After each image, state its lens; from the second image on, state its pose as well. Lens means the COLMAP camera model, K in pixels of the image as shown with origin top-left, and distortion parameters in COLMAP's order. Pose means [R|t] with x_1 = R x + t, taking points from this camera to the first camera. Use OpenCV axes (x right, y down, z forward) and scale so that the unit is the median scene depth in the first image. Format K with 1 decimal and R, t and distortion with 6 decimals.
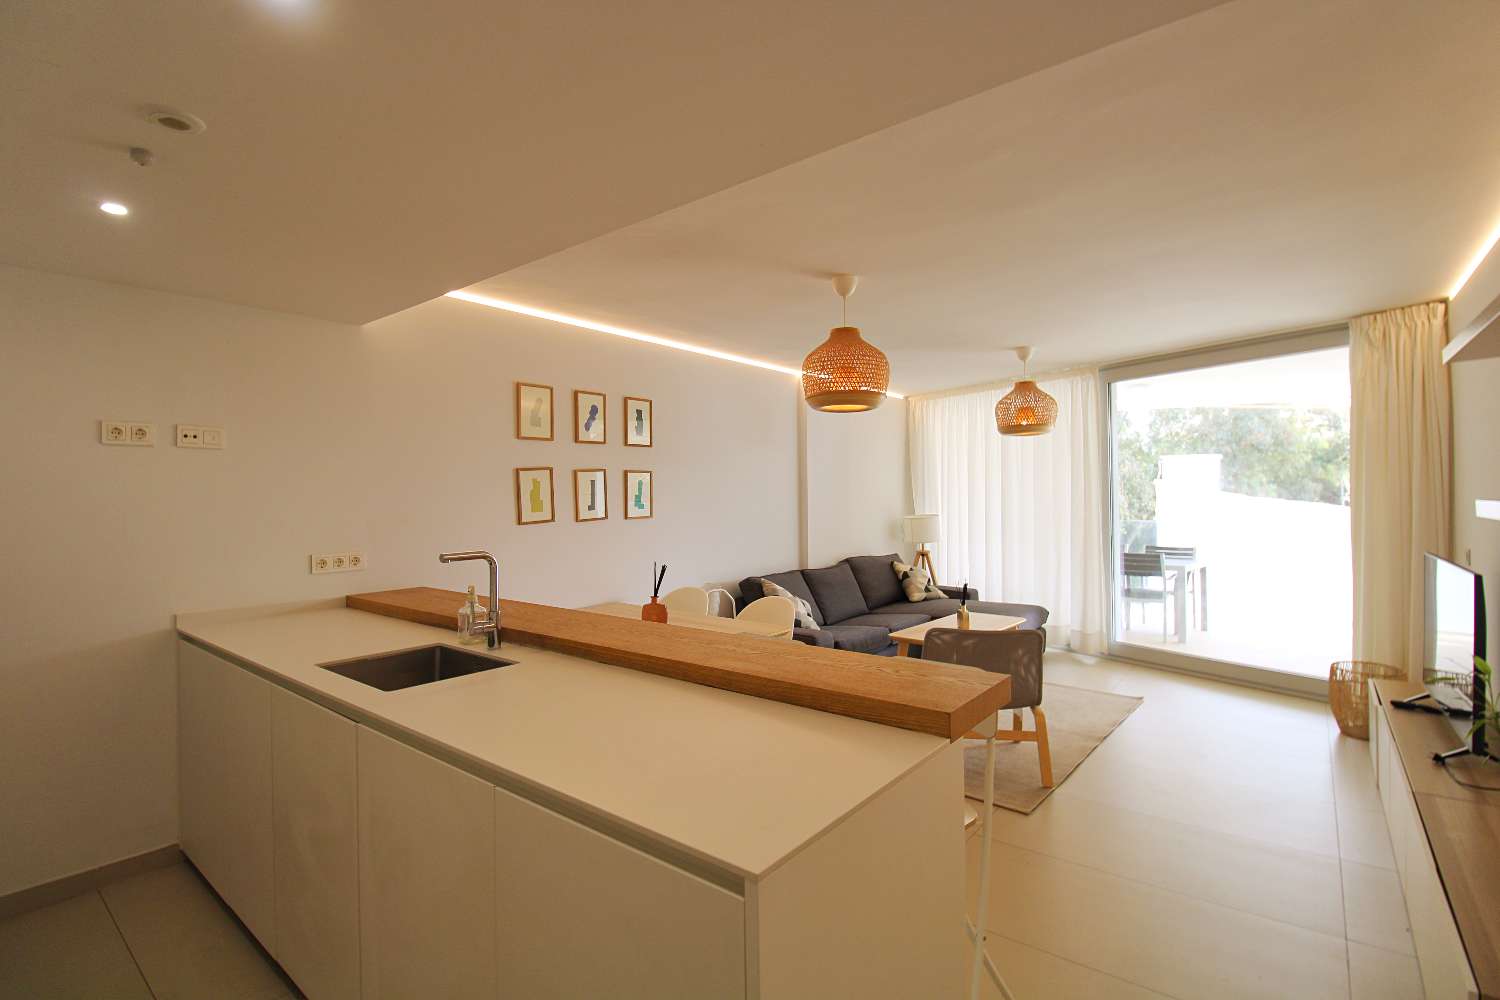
lens RADIAL K [[695.3, 0, 744.8], [0, 695.3, 497.4], [0, 0, 1]] dist [0.004988, -0.000911]
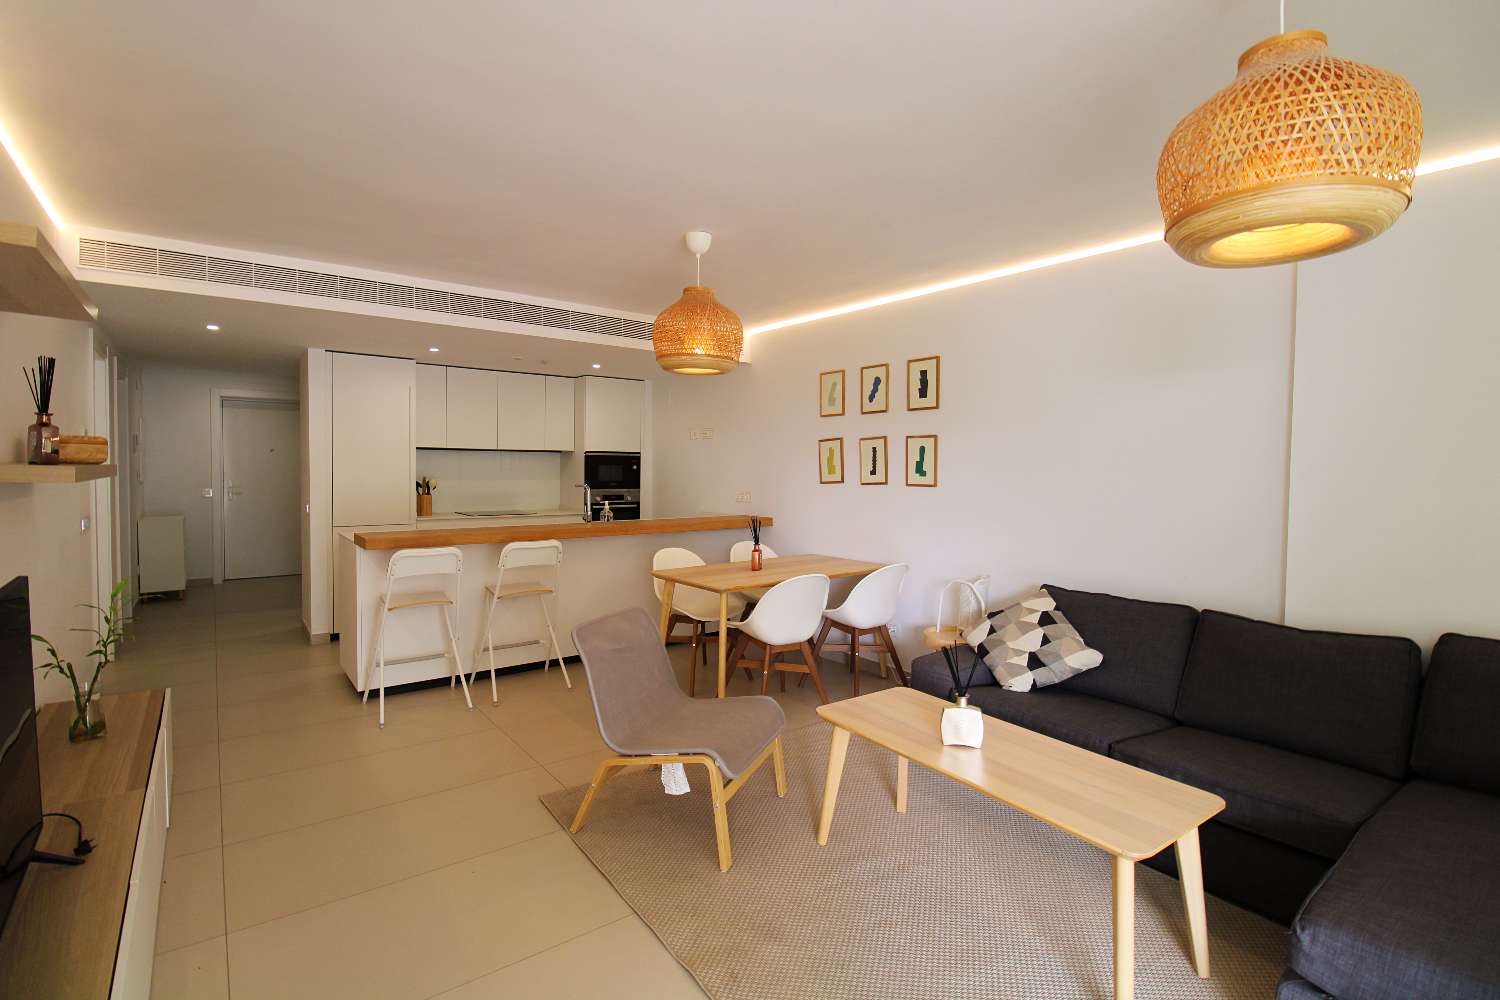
lens RADIAL K [[695.3, 0, 745.6], [0, 695.3, 496.0], [0, 0, 1]] dist [0.004988, -0.000911]
pose [[-0.223190, 0.050029, -0.973490, 0.882521], [-0.008294, 0.998548, 0.053219, -0.005155], [0.974740, 0.019952, -0.222451, 1.047458]]
